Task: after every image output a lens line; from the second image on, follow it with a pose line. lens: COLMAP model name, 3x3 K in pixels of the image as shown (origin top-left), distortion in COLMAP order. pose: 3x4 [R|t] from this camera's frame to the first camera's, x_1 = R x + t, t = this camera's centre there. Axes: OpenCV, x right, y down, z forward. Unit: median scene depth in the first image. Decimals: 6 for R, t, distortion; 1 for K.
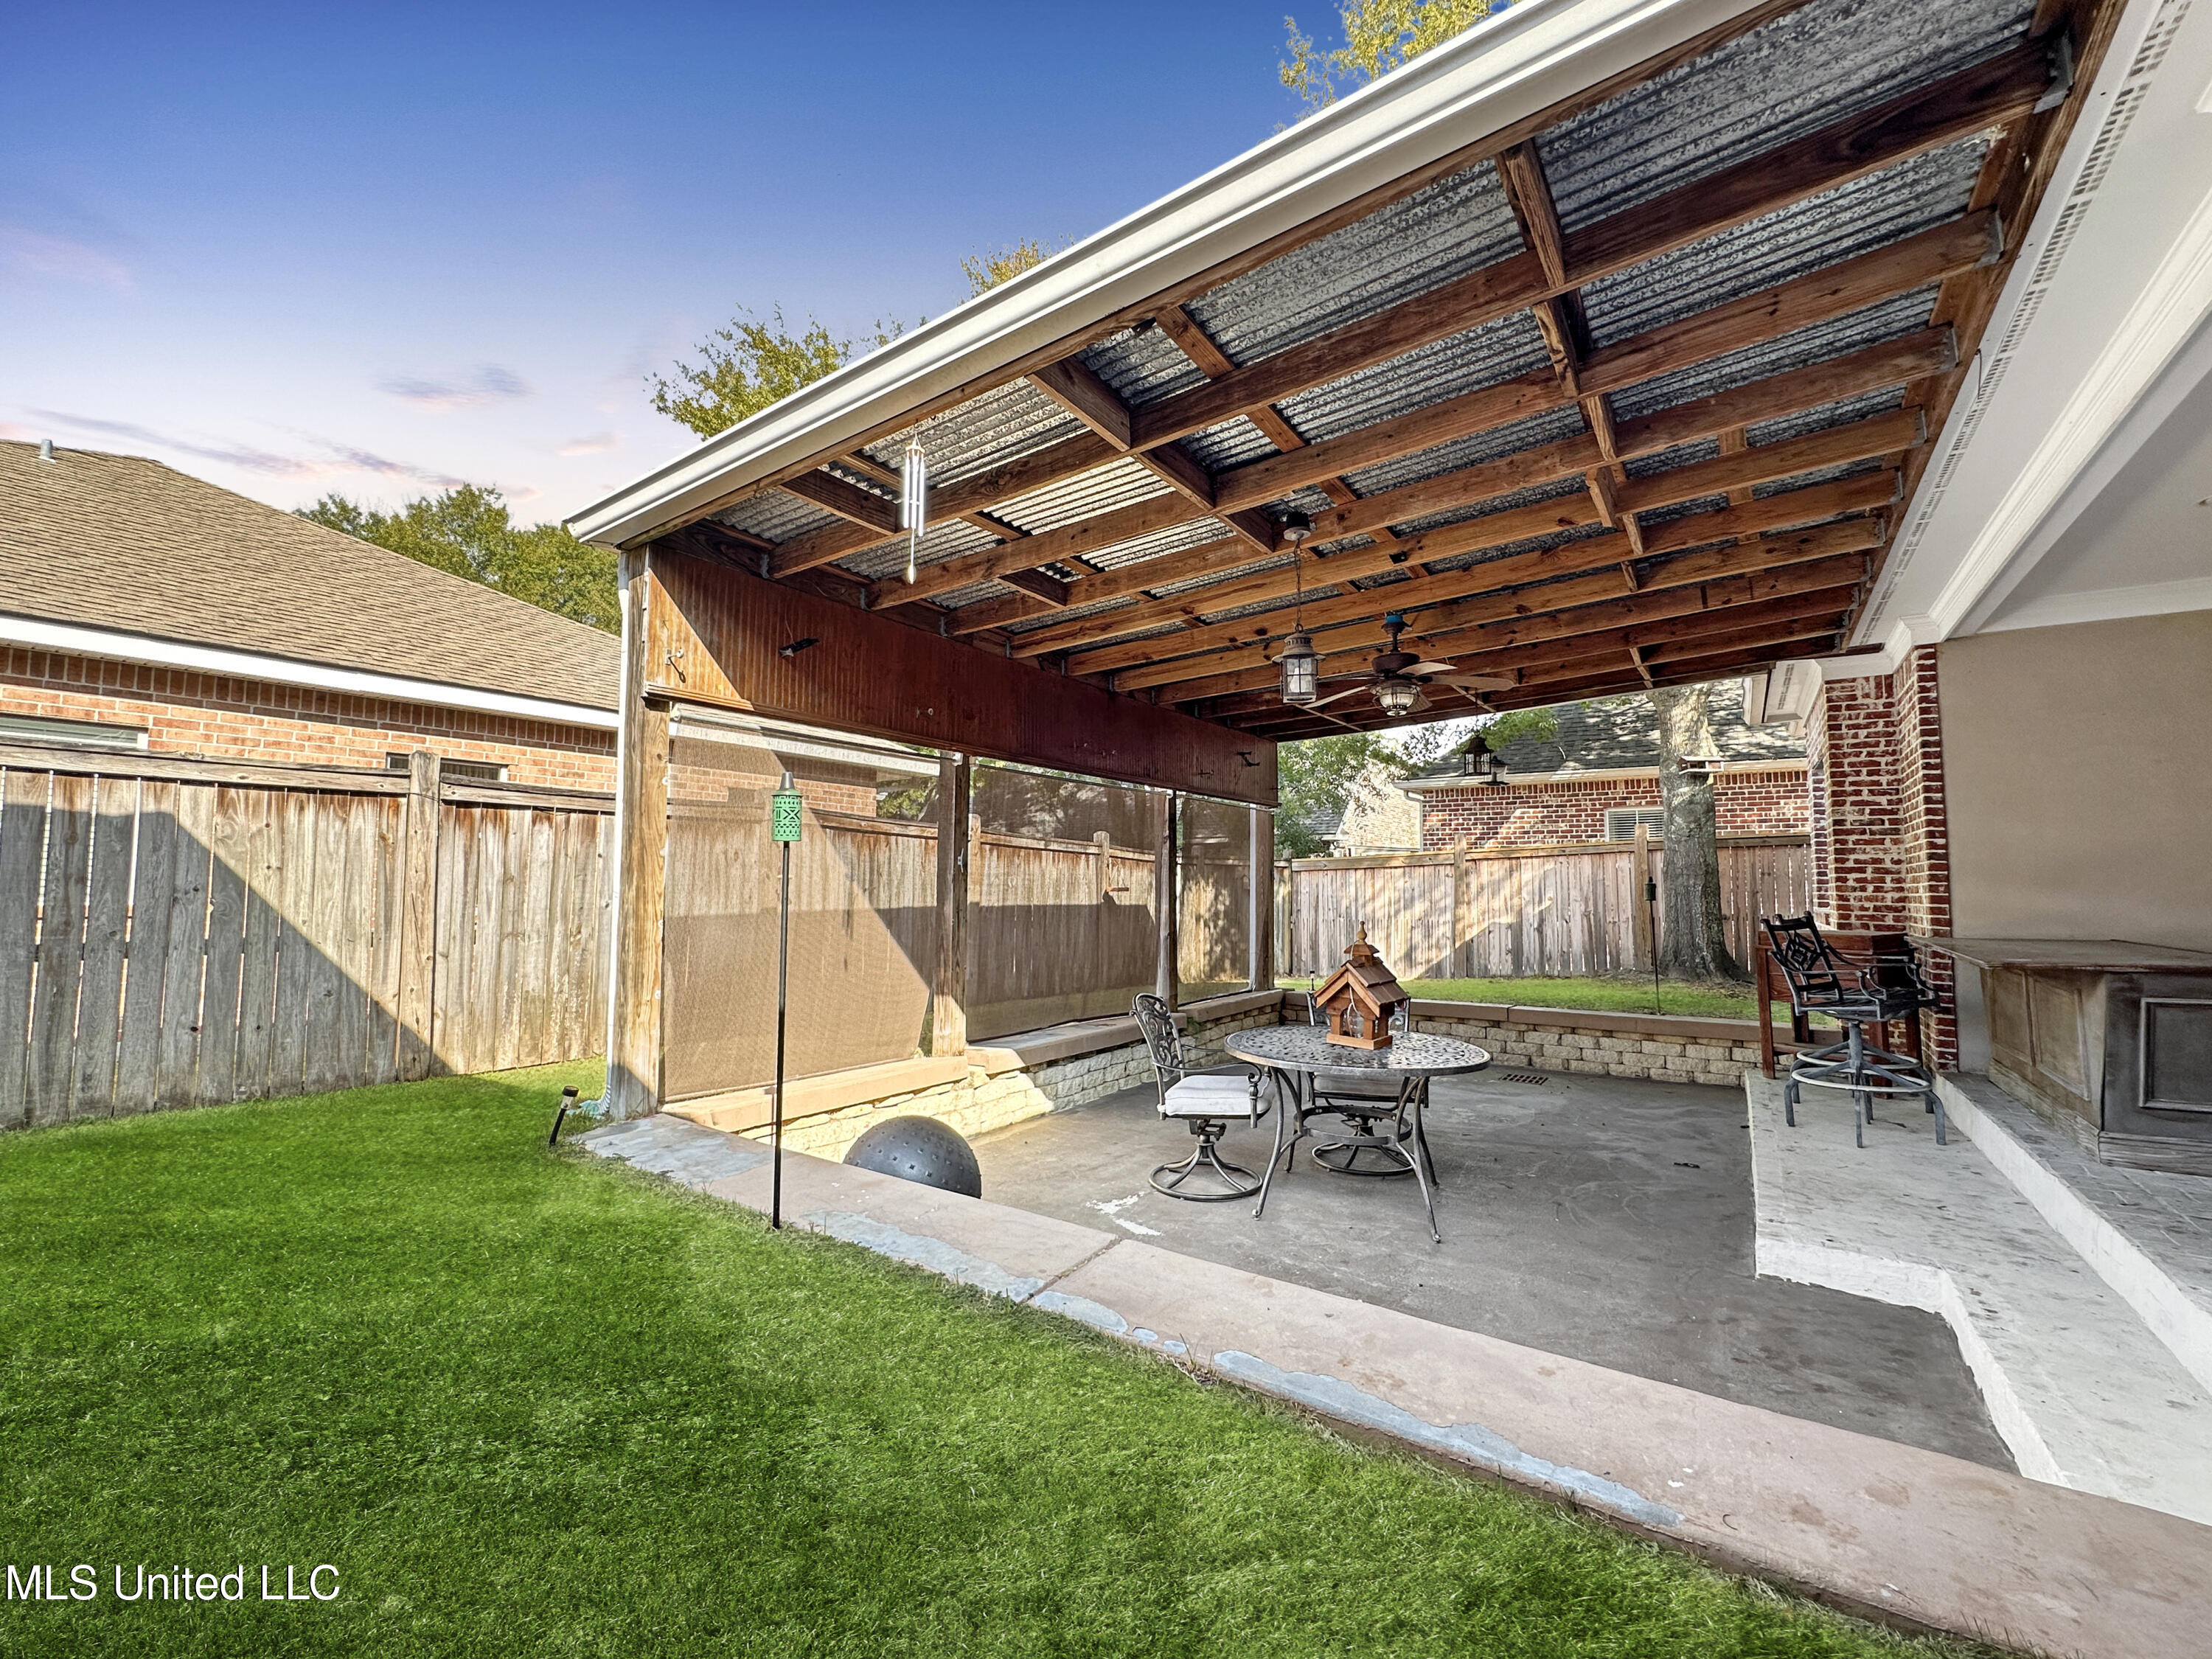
lens RADIAL K [[904.0, 0, 1103.2], [0, 904.0, 823.9], [0, 0, 1]] dist [-0.000728, -0.001130]
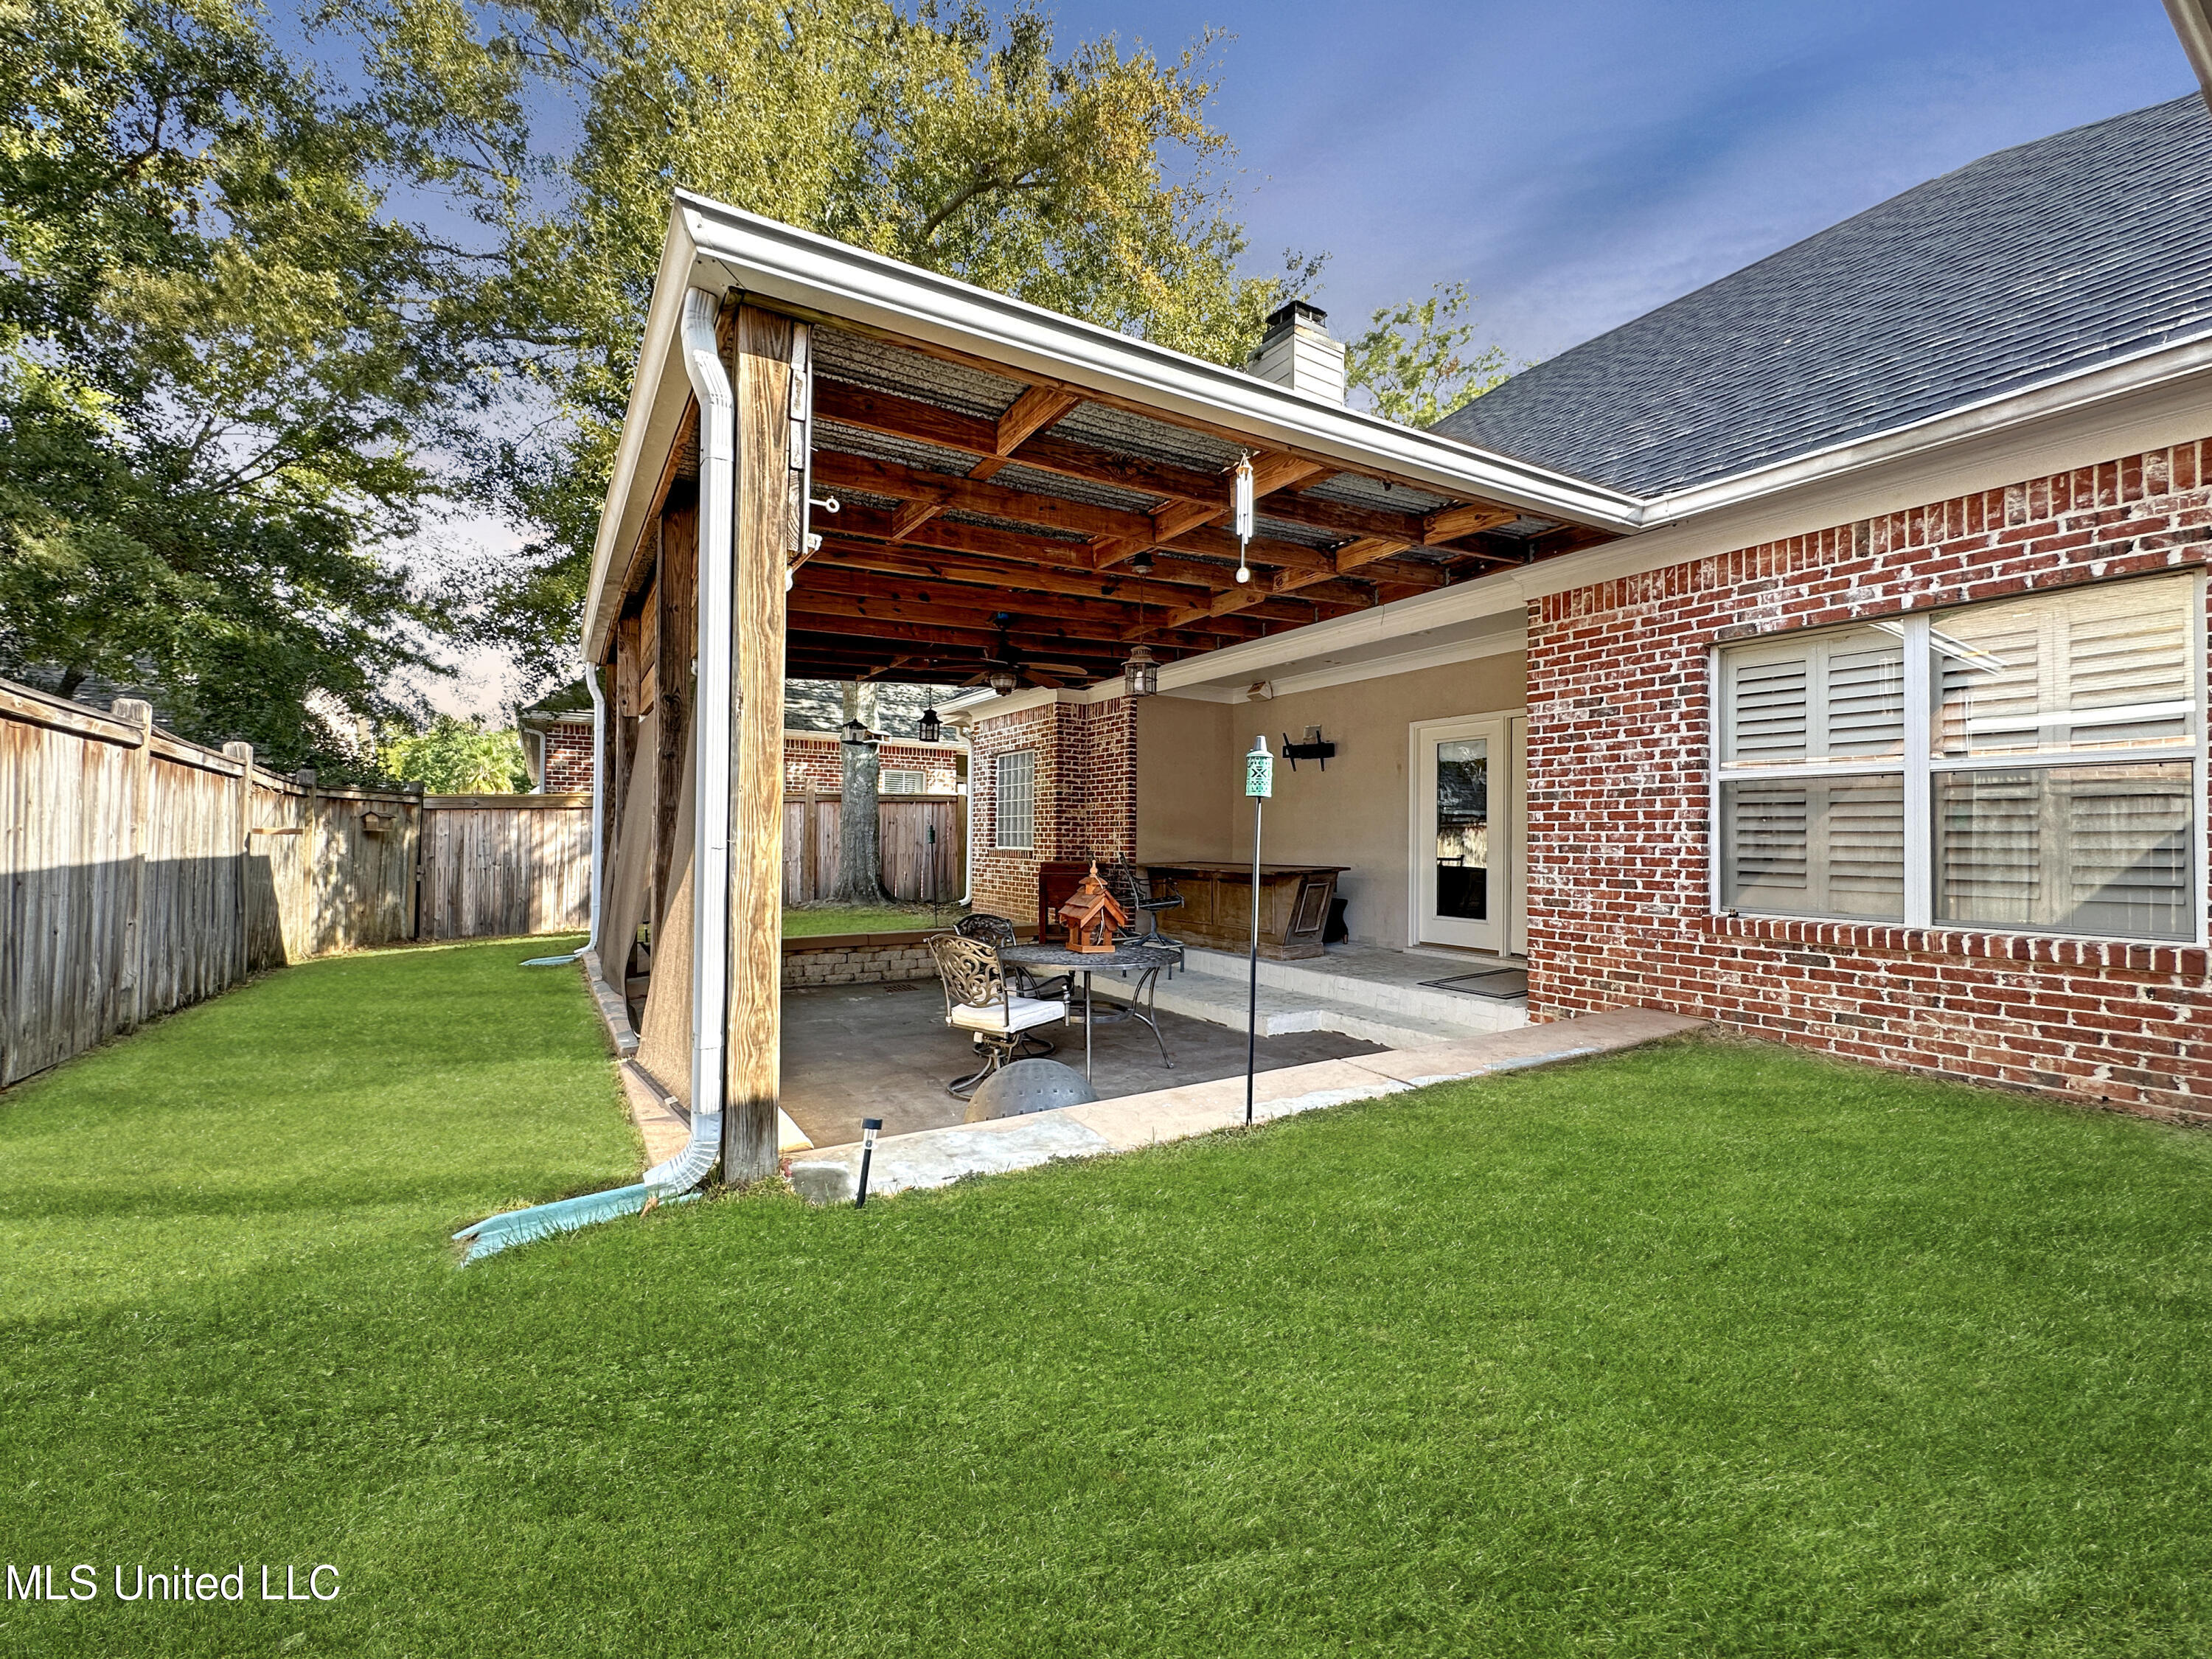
lens RADIAL K [[904.0, 0, 1105.7], [0, 904.0, 829.4], [0, 0, 1]] dist [-0.000728, -0.001130]
pose [[0.393686, 0.006849, 0.919219, -0.541882], [-0.070466, 0.997255, 0.022749, 0.017882], [-0.916540, -0.073730, 0.393088, 0.267191]]
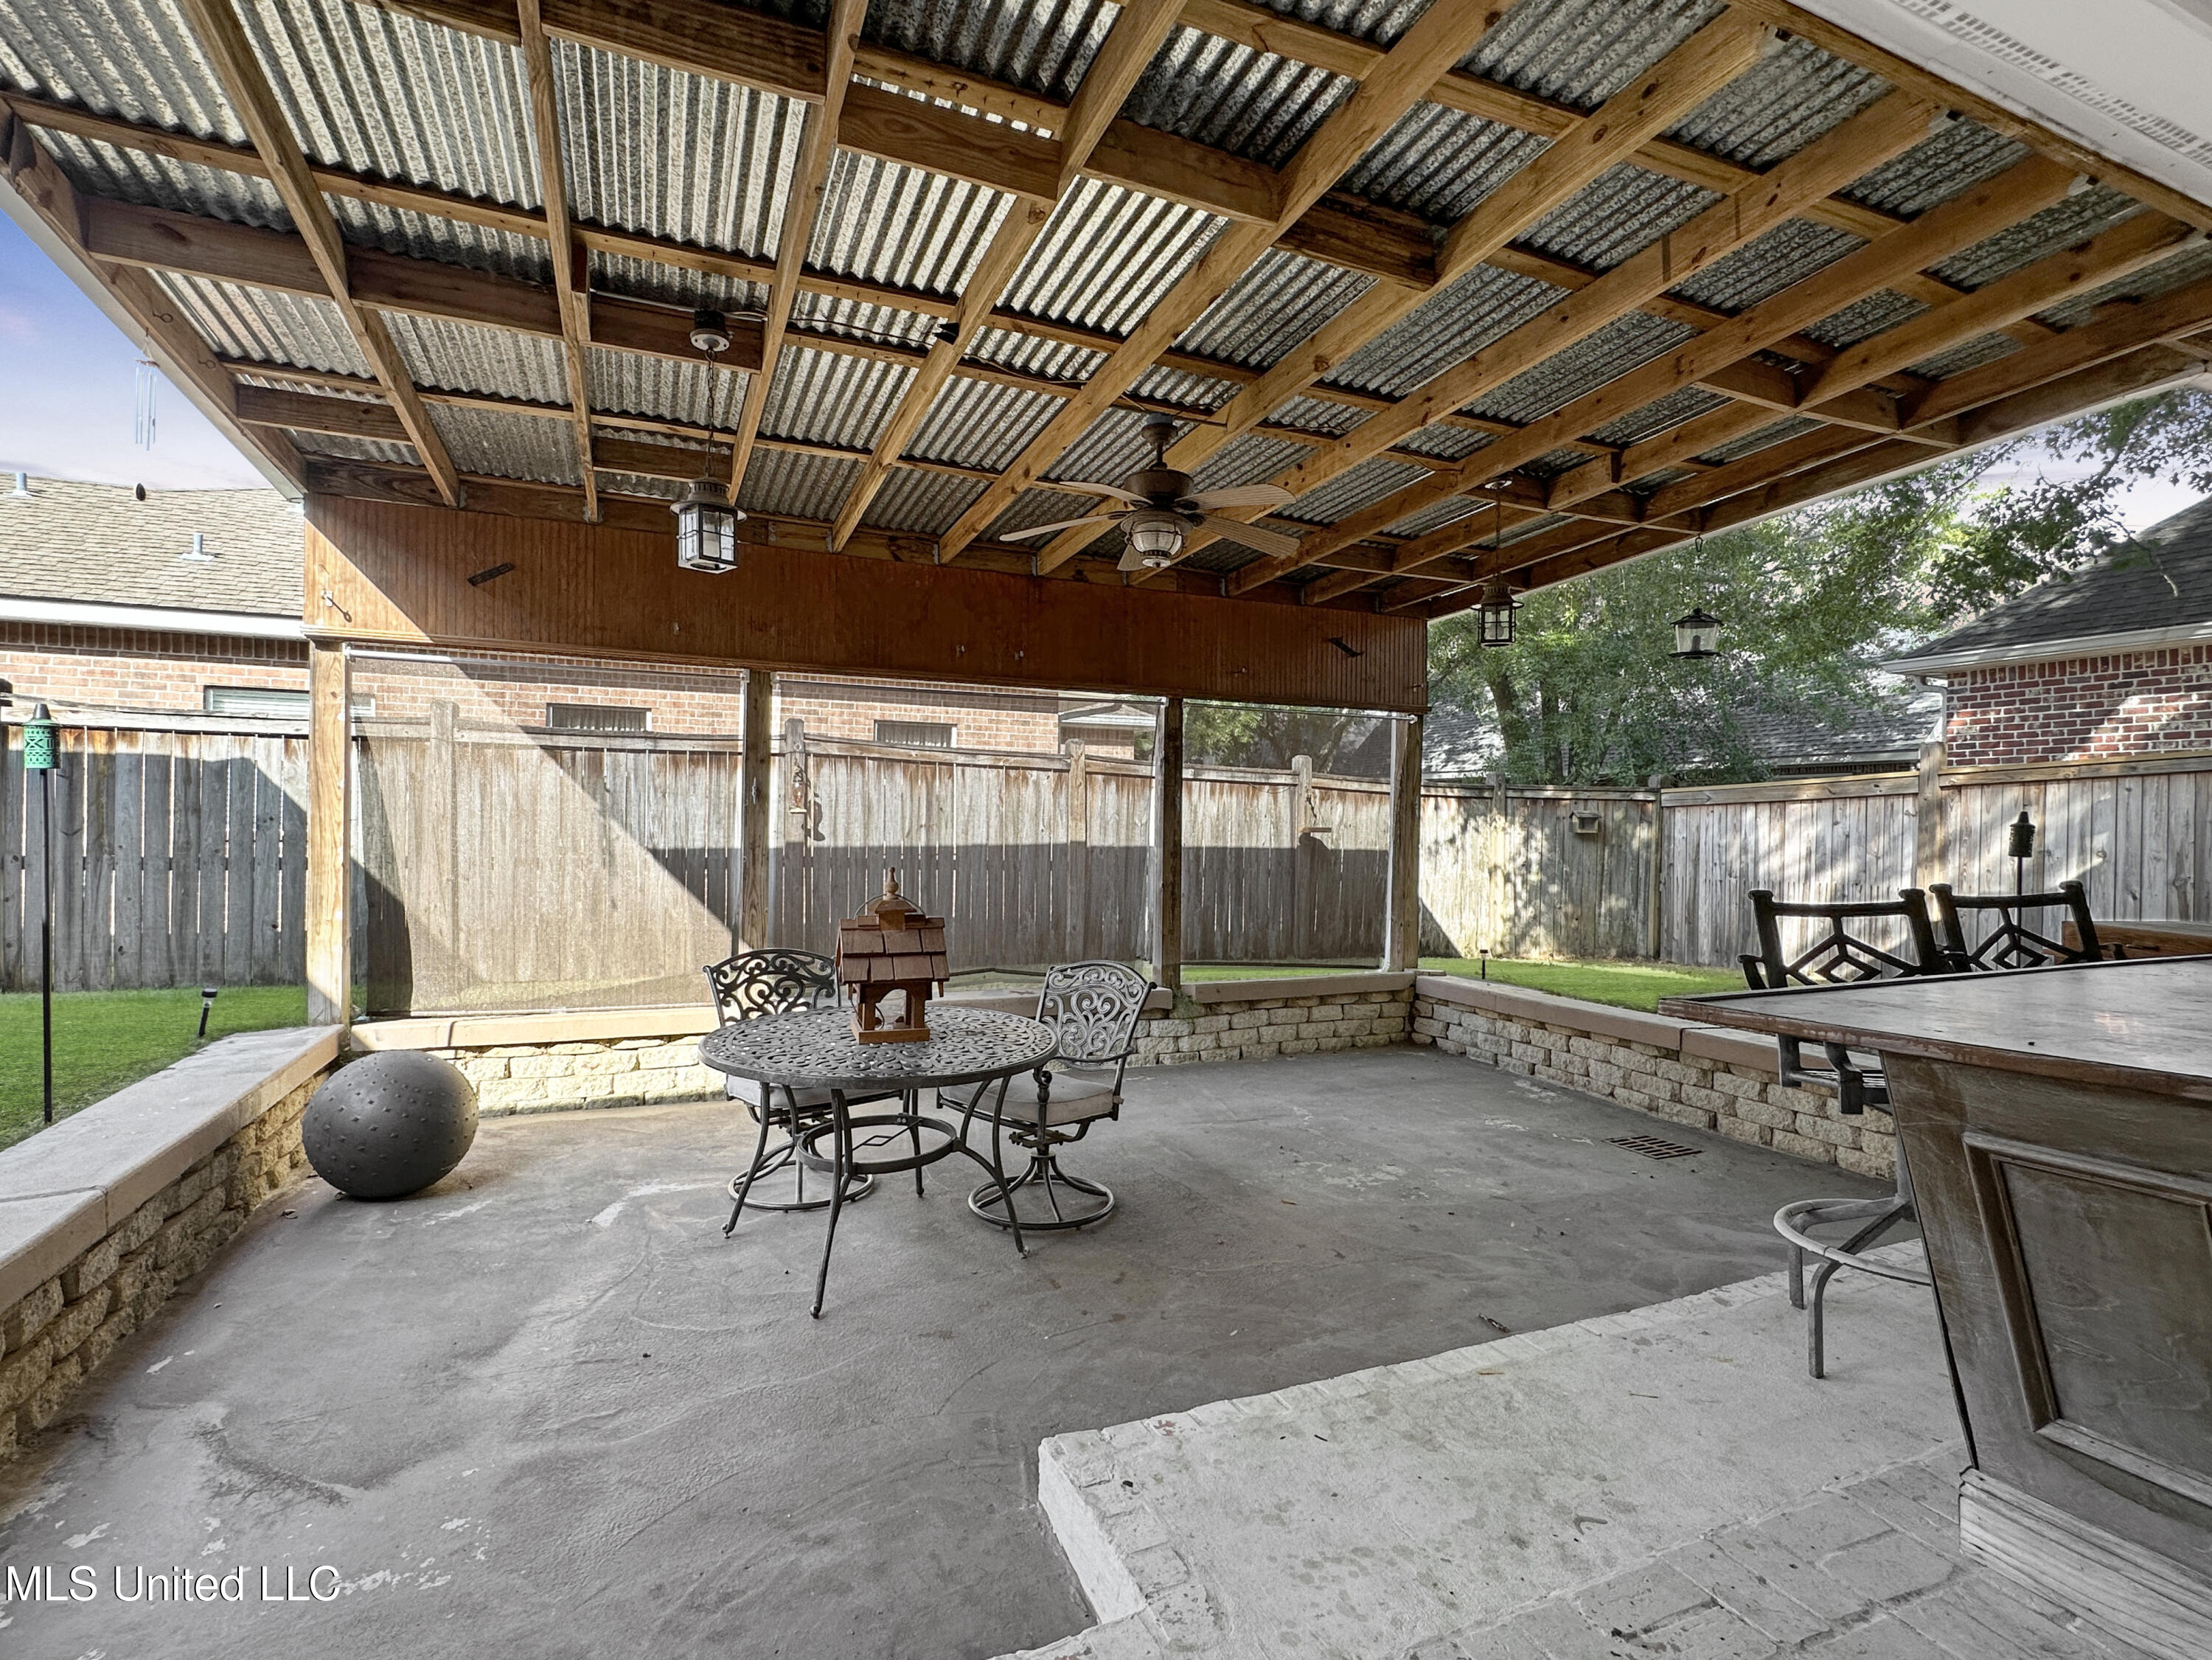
lens RADIAL K [[1040.8, 0, 1106.8], [0, 1040.8, 835.1], [0, 0, 1]] dist [0.010927, -0.000343]
pose [[0.854790, 0.013518, -0.518798, 0.497041], [0.026524, 0.997216, 0.069686, 0.015092], [0.518296, -0.073327, 0.852052, 0.220302]]
